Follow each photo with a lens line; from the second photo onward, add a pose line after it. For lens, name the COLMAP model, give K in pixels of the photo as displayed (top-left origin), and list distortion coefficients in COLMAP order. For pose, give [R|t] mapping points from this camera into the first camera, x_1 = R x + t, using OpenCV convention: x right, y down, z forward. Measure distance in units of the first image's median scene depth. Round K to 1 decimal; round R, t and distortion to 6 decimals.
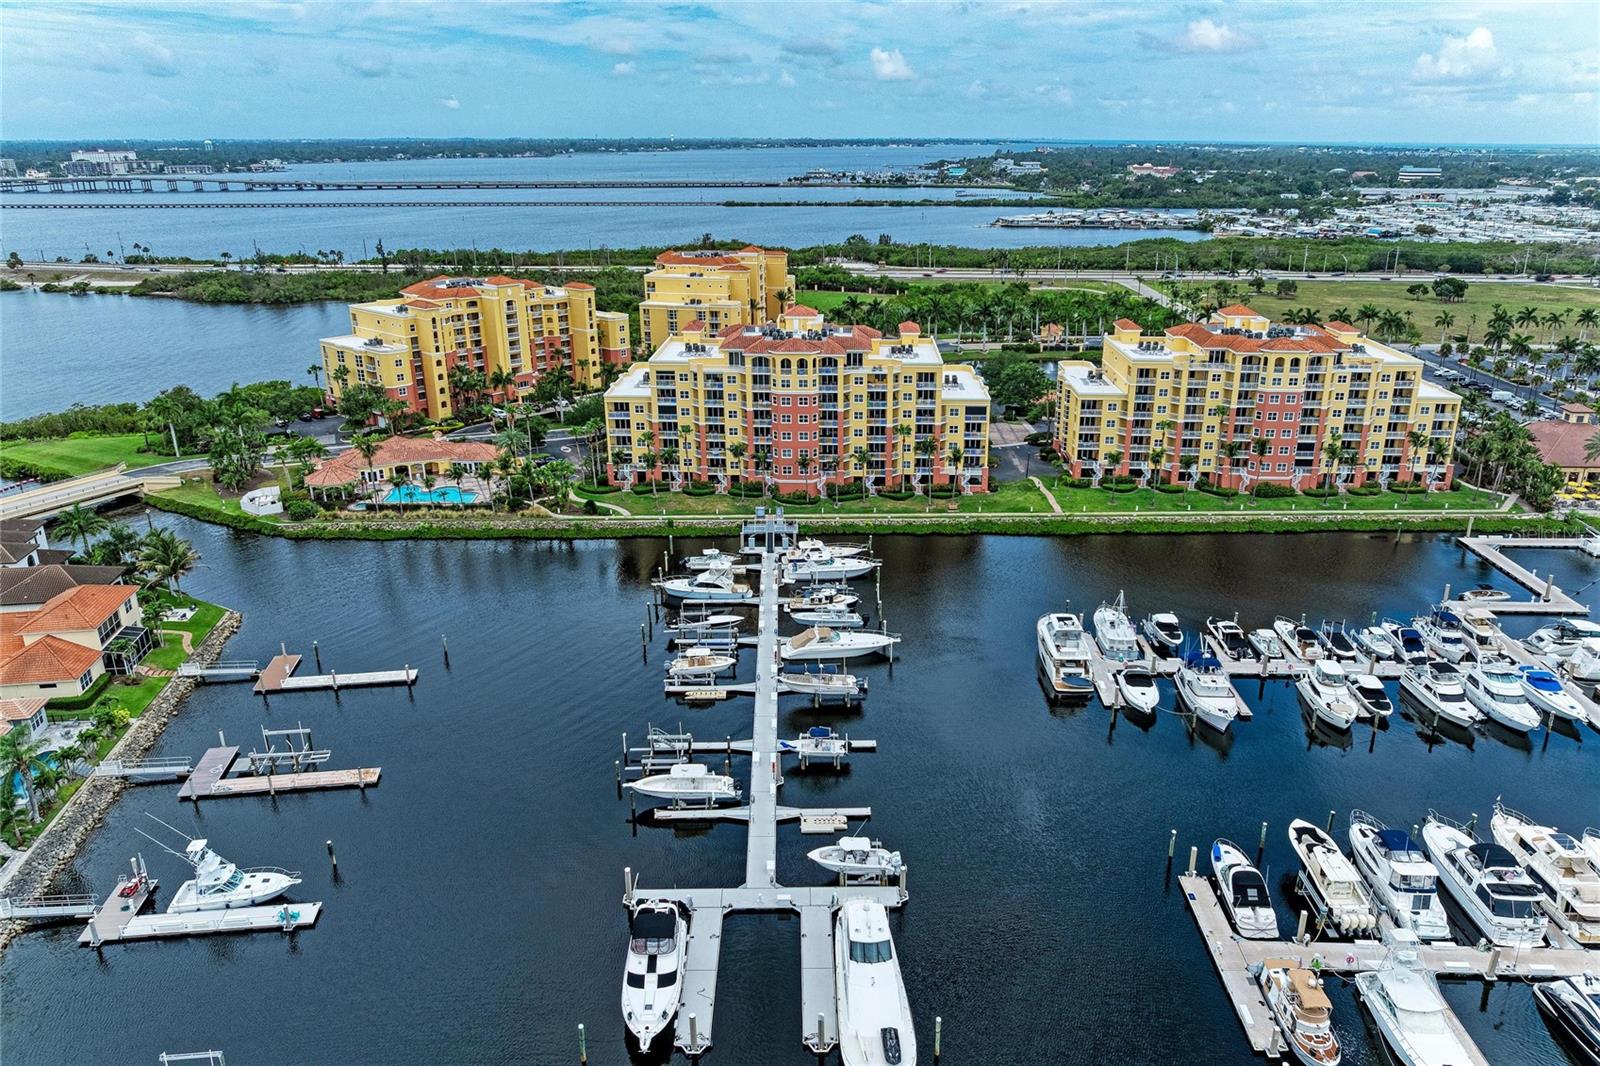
lens RADIAL K [[1125.0, 0, 819.7], [0, 1125.0, 540.2], [0, 0, 1]] dist [-0.006132, -0.025635]
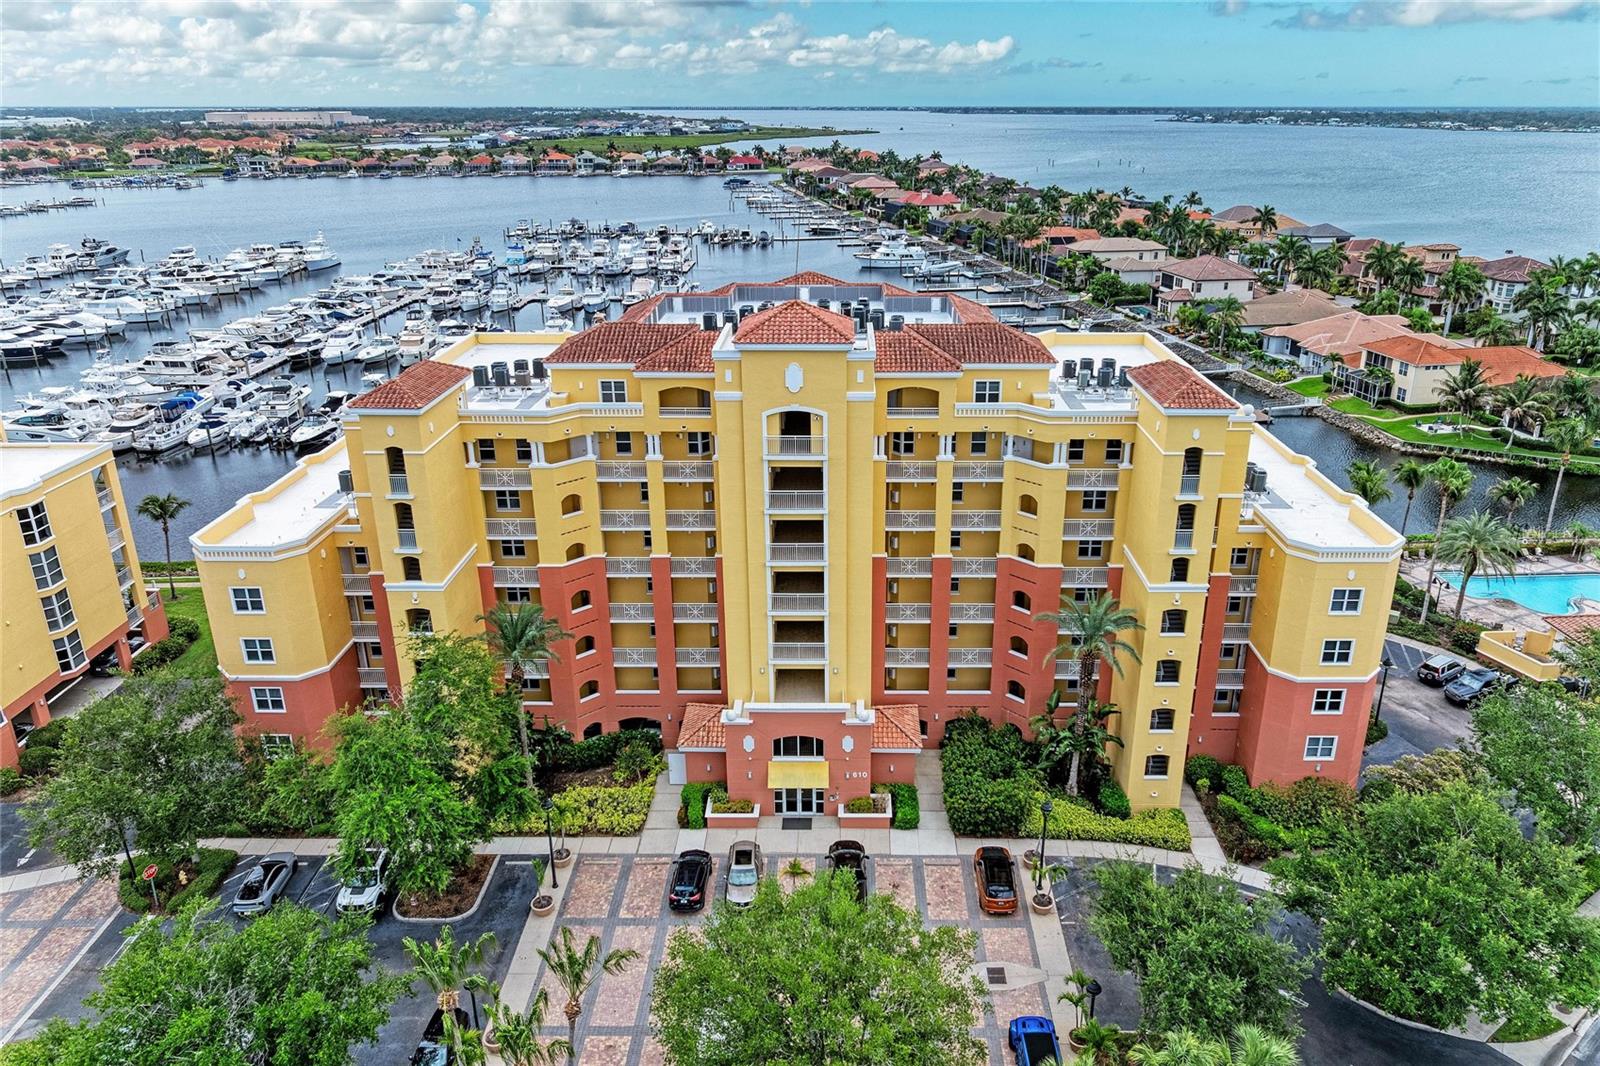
lens RADIAL K [[1125.0, 0, 819.7], [0, 1125.0, 540.2], [0, 0, 1]] dist [-0.006132, -0.025635]
pose [[0.667260, 0.253745, -0.700269, -0.133165], [-0.250899, 0.961807, 0.109442, -0.277085], [0.701294, 0.102671, 0.705440, 1.087563]]
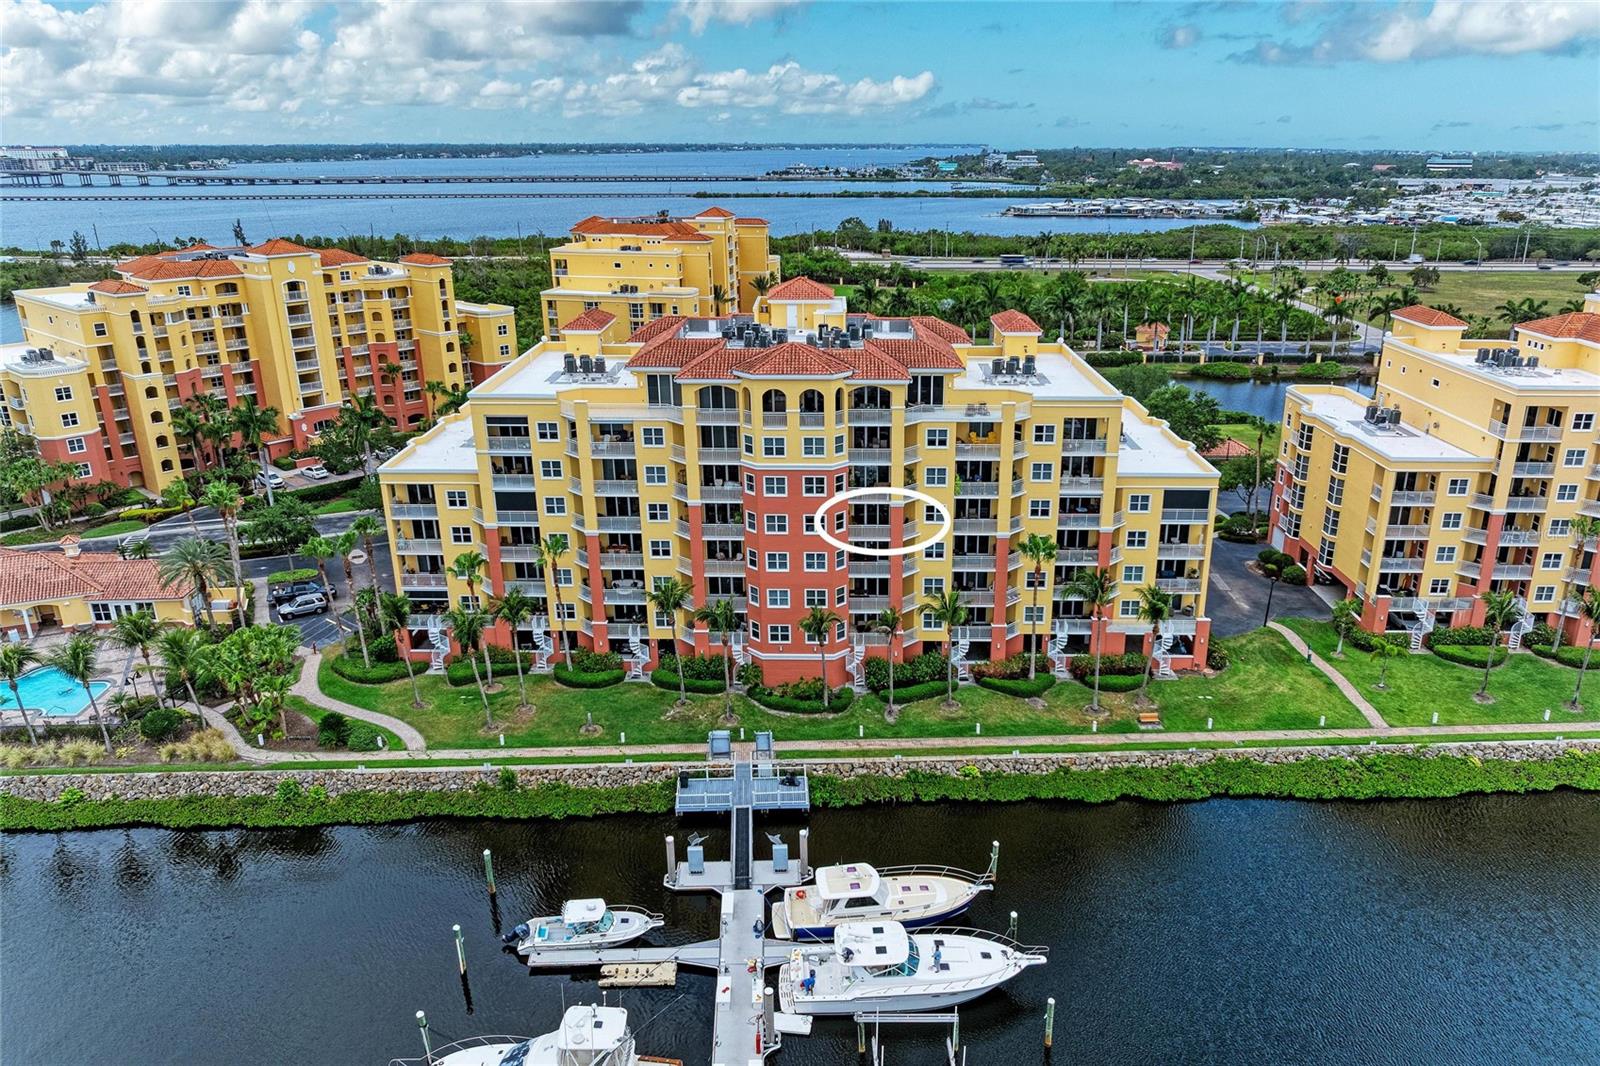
lens RADIAL K [[1126.1, 0, 817.5], [0, 1126.1, 562.3], [0, 0, 1]] dist [-0.015920, -0.006605]
pose [[0.999856, -0.006913, 0.015495, -0.019937], [0.006724, 0.999903, 0.012176, -0.095473], [-0.015578, -0.012070, 0.999806, 0.537774]]
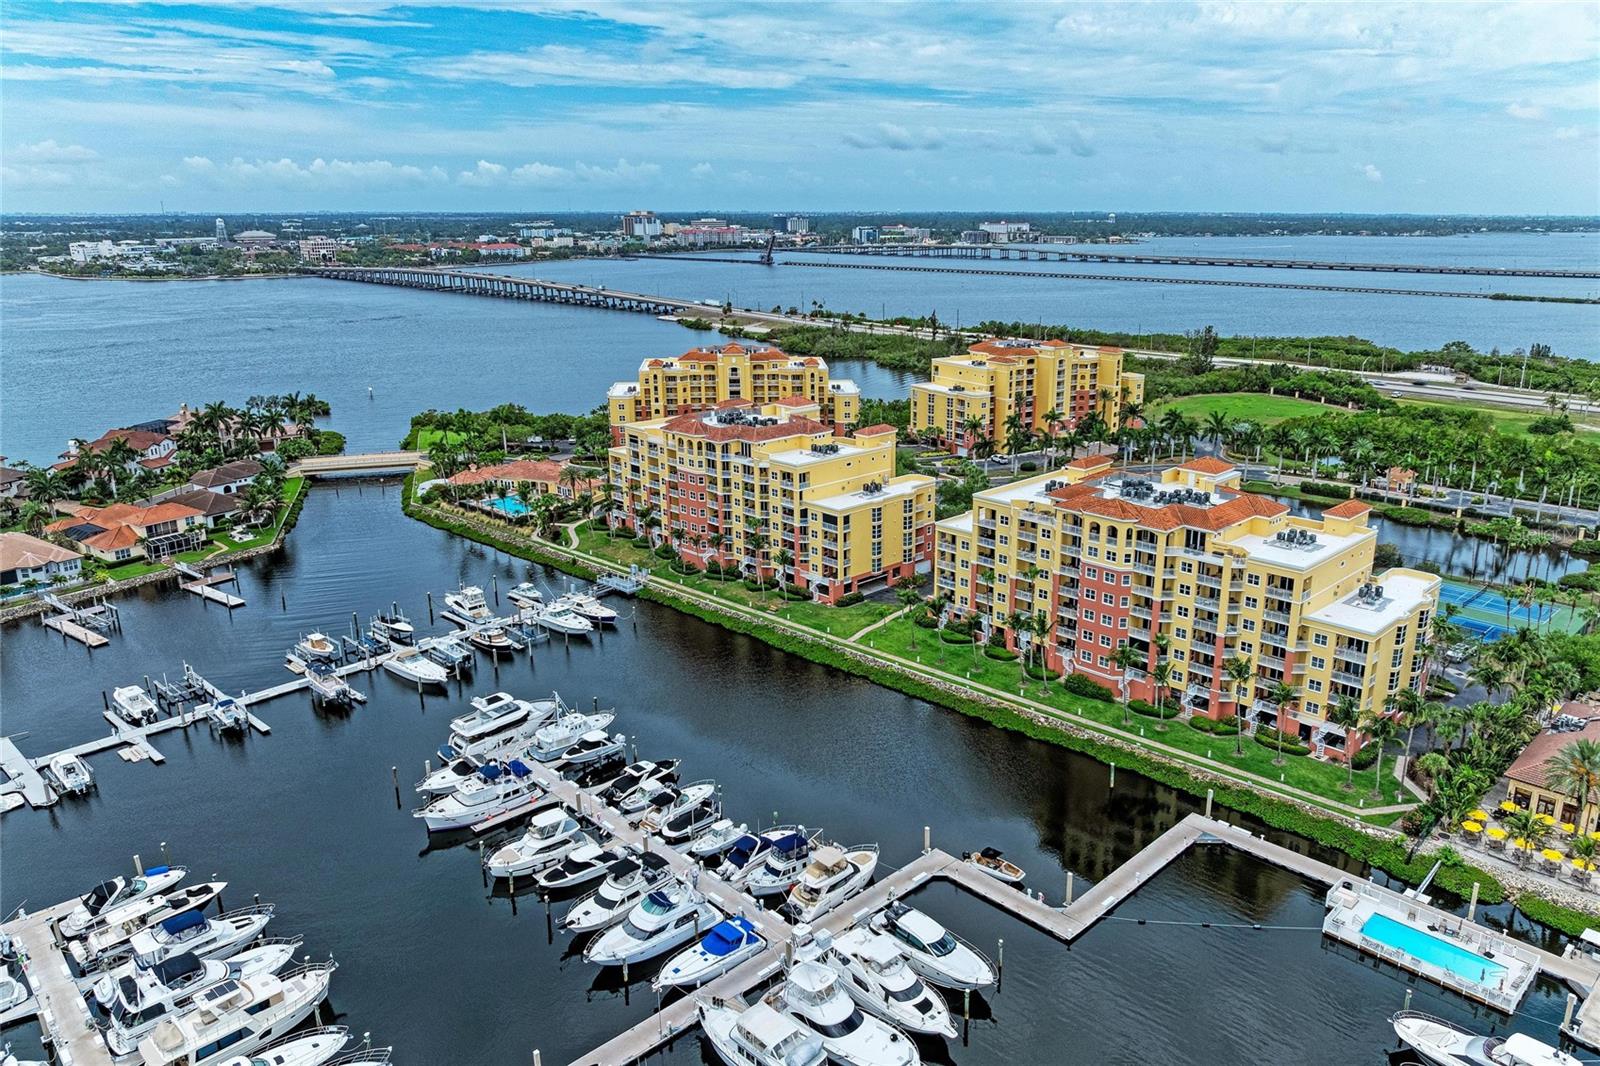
lens RADIAL K [[1125.0, 0, 819.7], [0, 1125.0, 540.2], [0, 0, 1]] dist [-0.006132, -0.025635]
pose [[0.718371, 0.195859, -0.667519, 0.778931], [-0.235410, 0.971380, 0.031672, -0.125611], [0.654618, 0.134389, 0.743919, 0.275517]]
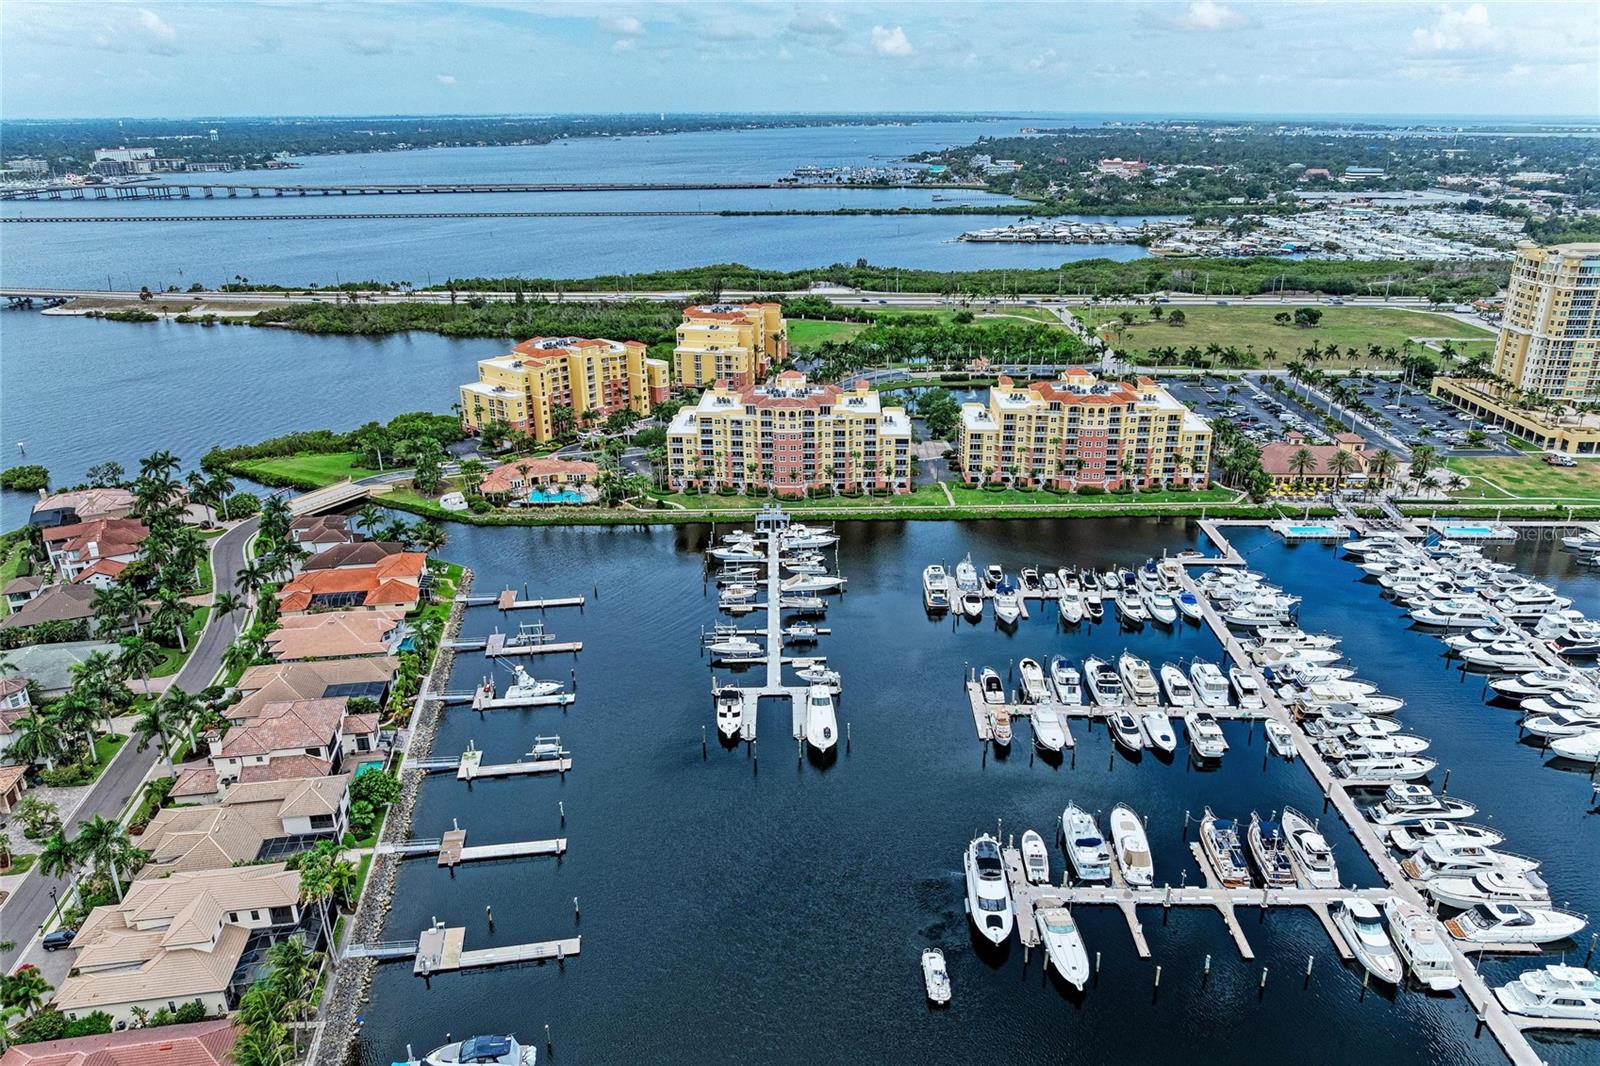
lens RADIAL K [[1125.0, 0, 819.7], [0, 1125.0, 540.2], [0, 0, 1]] dist [-0.006132, -0.025635]
pose [[0.999956, -0.005917, 0.007221, 0.010778], [0.005751, 0.999723, 0.022803, -0.012905], [-0.007354, -0.022760, 0.999714, -0.583614]]
